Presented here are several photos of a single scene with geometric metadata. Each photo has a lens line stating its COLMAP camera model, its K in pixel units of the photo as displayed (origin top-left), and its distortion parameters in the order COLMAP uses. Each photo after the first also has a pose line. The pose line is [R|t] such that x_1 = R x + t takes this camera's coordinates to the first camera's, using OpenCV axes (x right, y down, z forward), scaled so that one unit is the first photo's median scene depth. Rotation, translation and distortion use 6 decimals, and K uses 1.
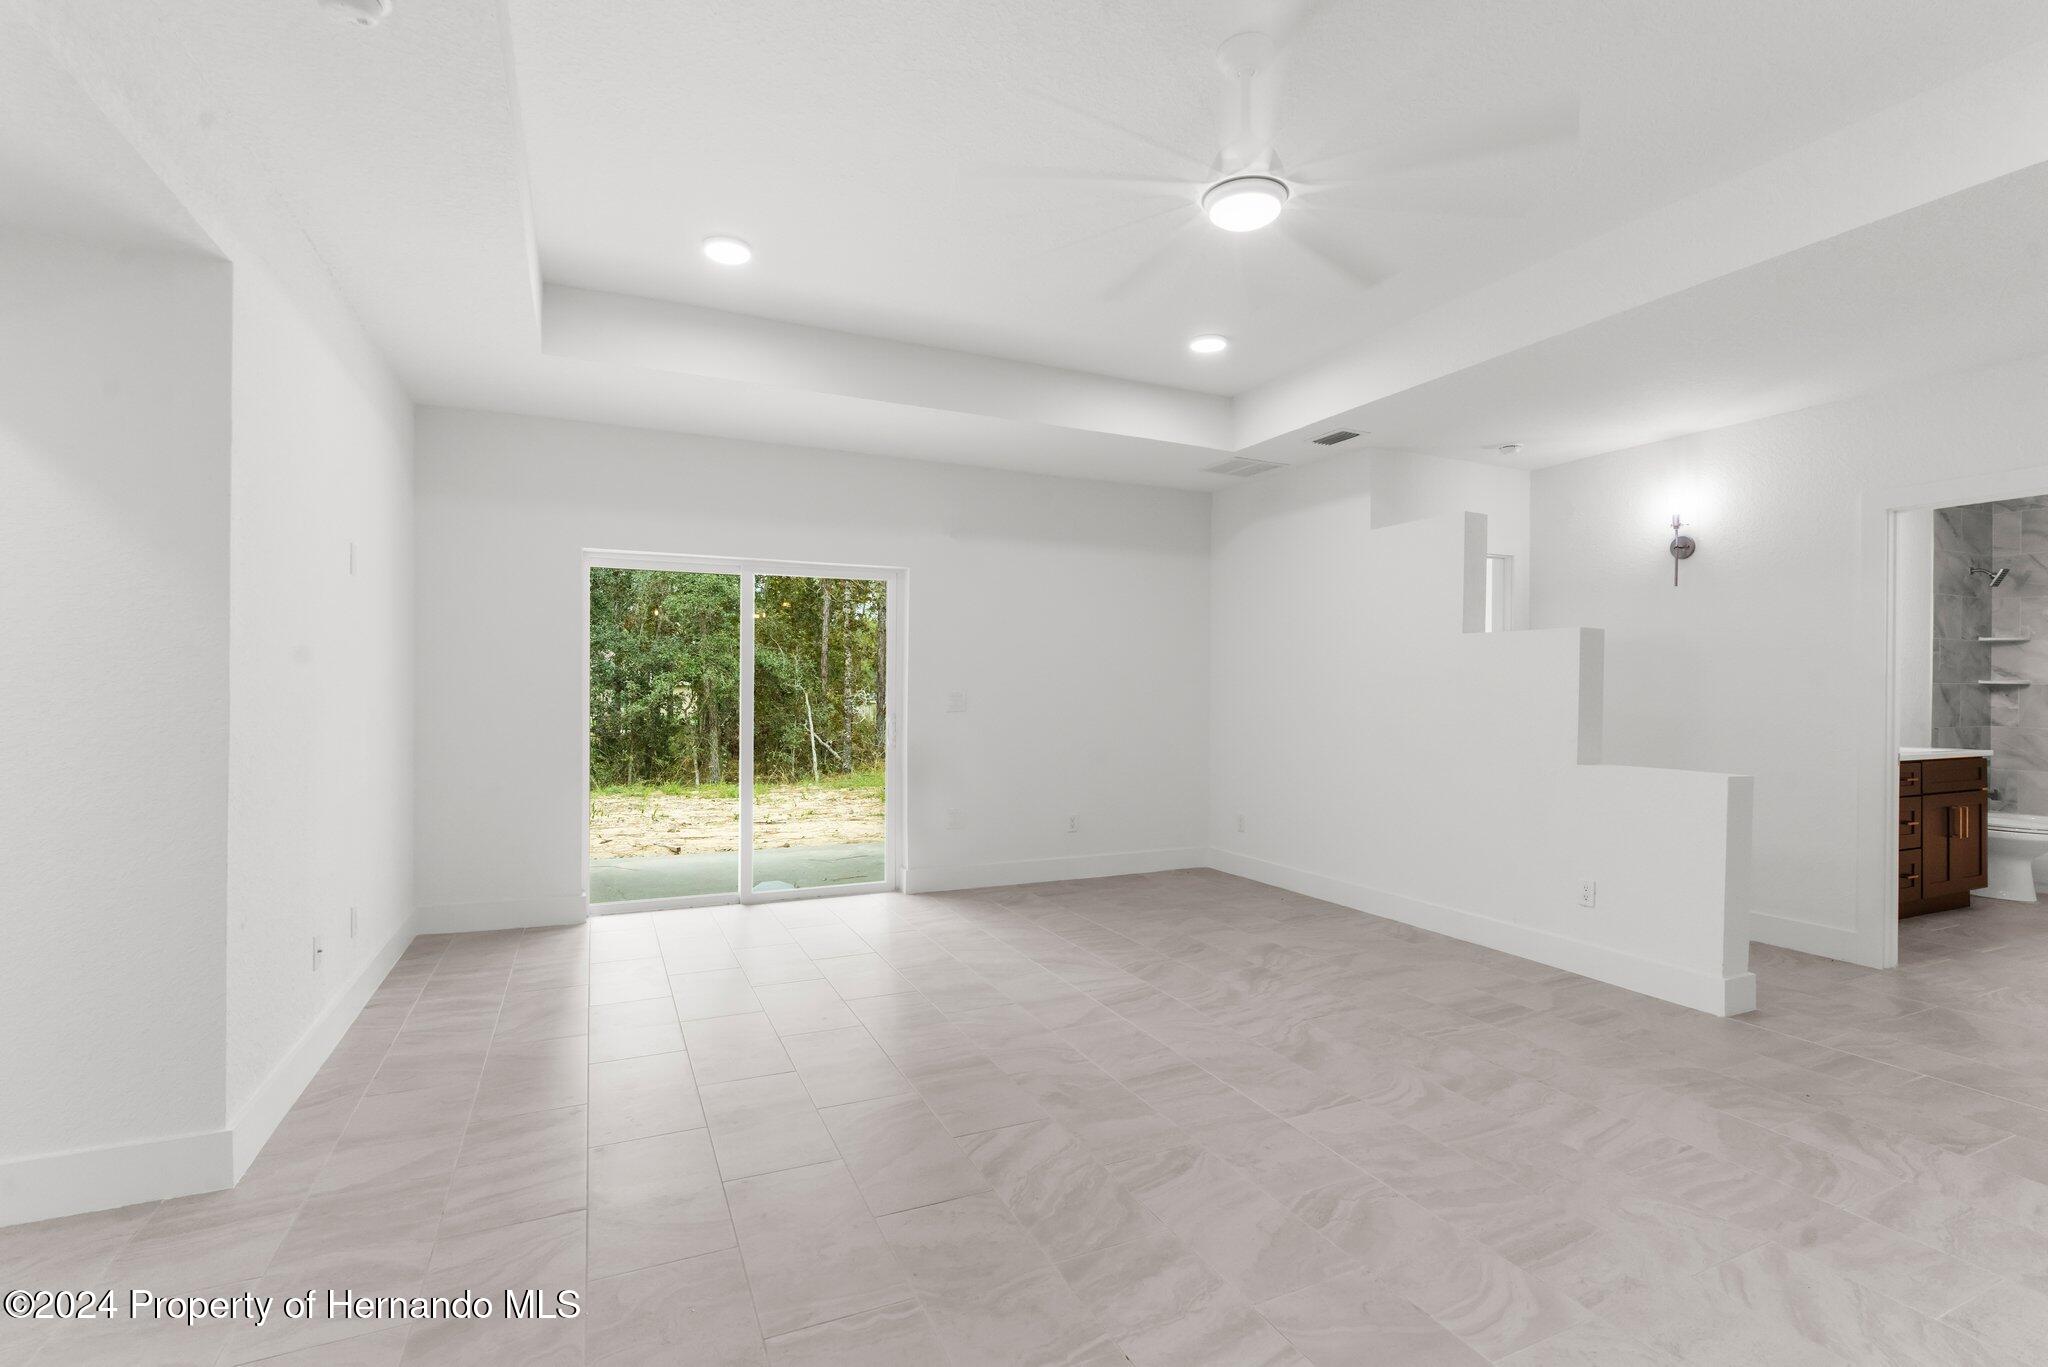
lens RADIAL K [[932.1, 0, 1019.5], [0, 932.1, 689.3], [0, 0, 1]] dist [-0.012294, 0.003537]
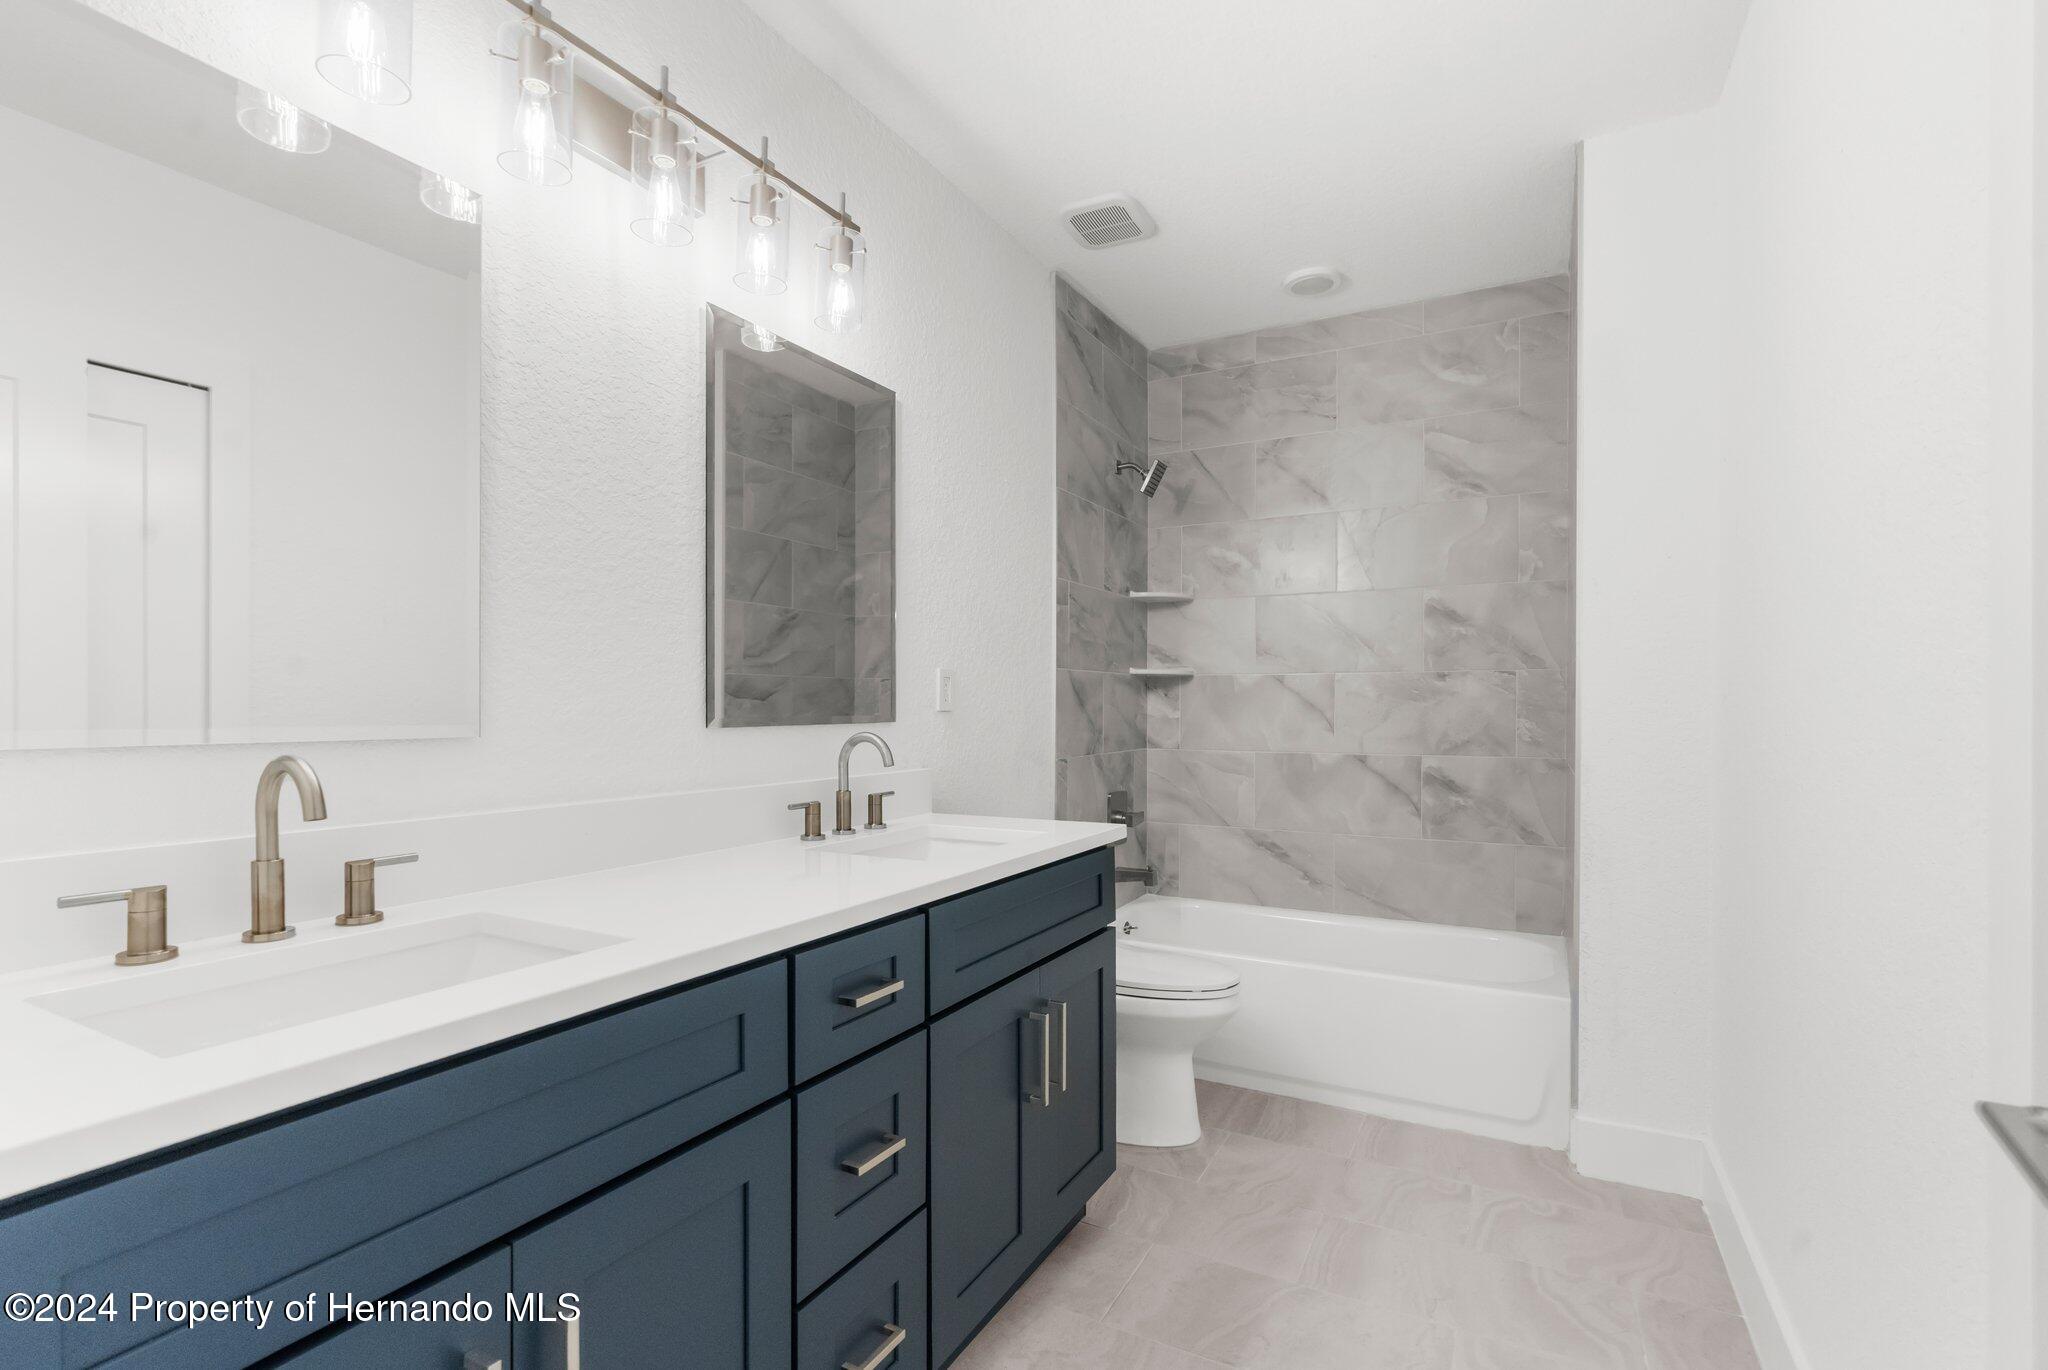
lens RADIAL K [[932.1, 0, 1029.9], [0, 932.1, 698.0], [0, 0, 1]] dist [-0.012294, 0.003537]
pose [[0.796244, -0.001268, 0.604975, 0.655508], [0.003153, 0.999993, -0.002053, 0.009661], [-0.604968, 0.003542, 0.796242, 0.593120]]
